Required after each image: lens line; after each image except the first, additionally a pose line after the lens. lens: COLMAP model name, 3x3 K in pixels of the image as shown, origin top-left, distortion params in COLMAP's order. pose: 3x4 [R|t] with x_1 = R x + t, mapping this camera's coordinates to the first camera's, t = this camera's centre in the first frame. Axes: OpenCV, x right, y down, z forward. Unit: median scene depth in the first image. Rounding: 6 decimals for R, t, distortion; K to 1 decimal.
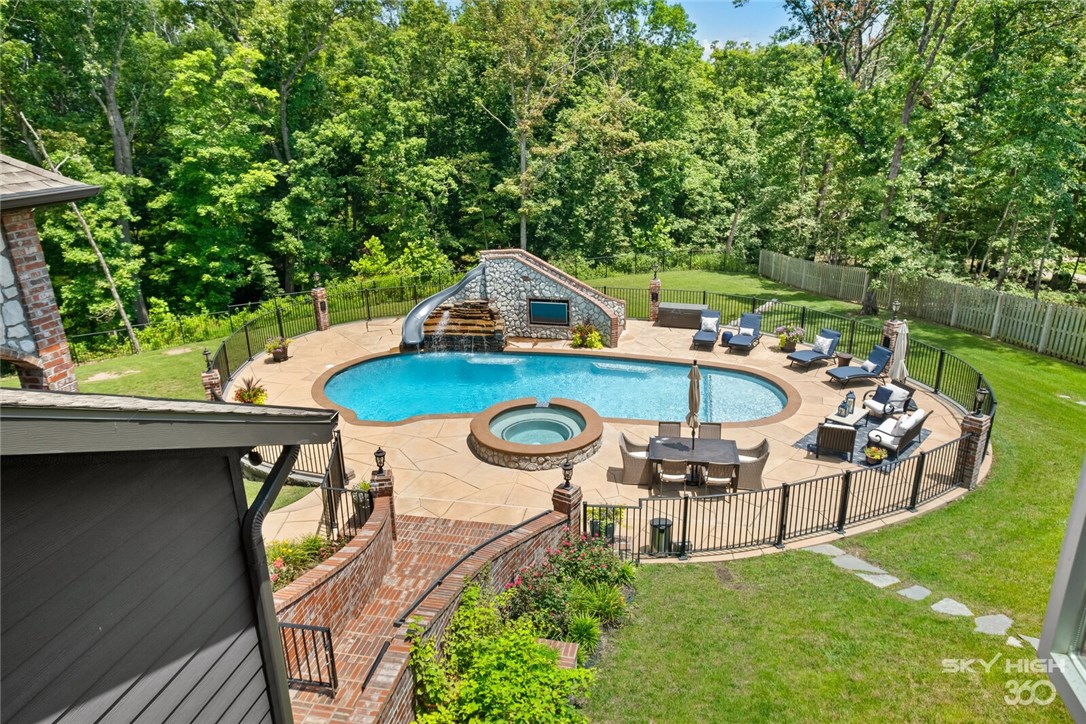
lens RADIAL K [[719.2, 0, 543.0], [0, 719.2, 362.0], [0, 0, 1]] dist [-0.001949, -0.000405]
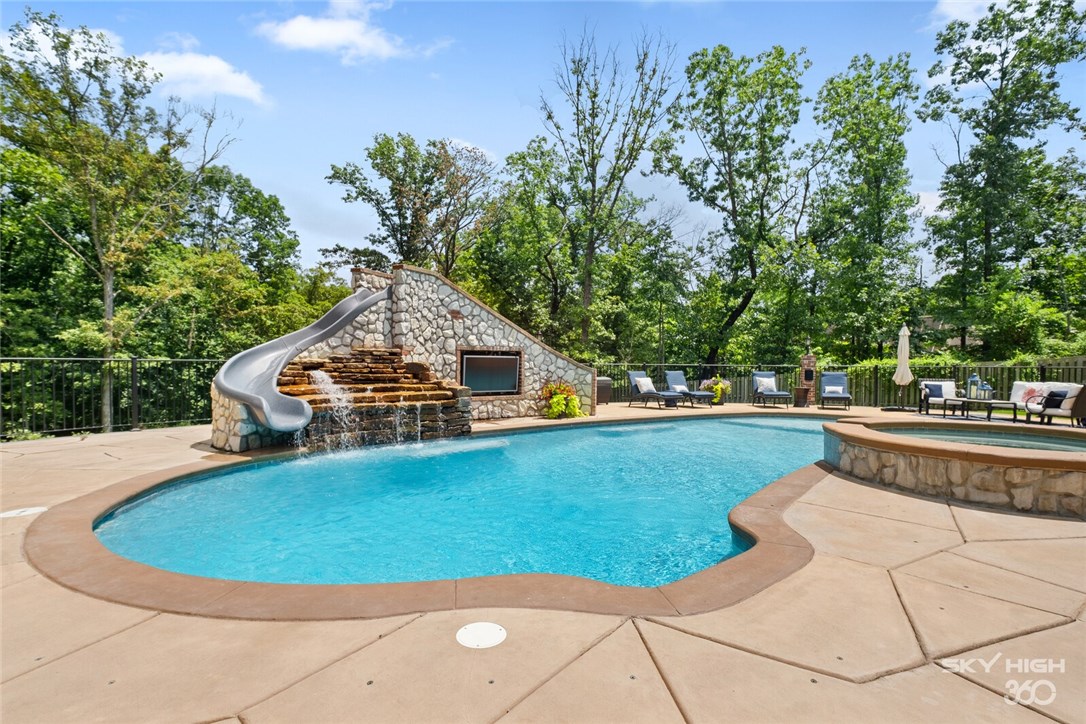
lens RADIAL K [[509.7, 0, 543.6], [0, 509.7, 383.2], [0, 0, 1]] dist [-0.000454, -0.000081]
pose [[0.621419, 0.008933, 0.783428, -0.299116], [0.251325, 0.944819, -0.210126, 0.039718], [-0.742074, 0.327471, 0.584883, 0.721870]]
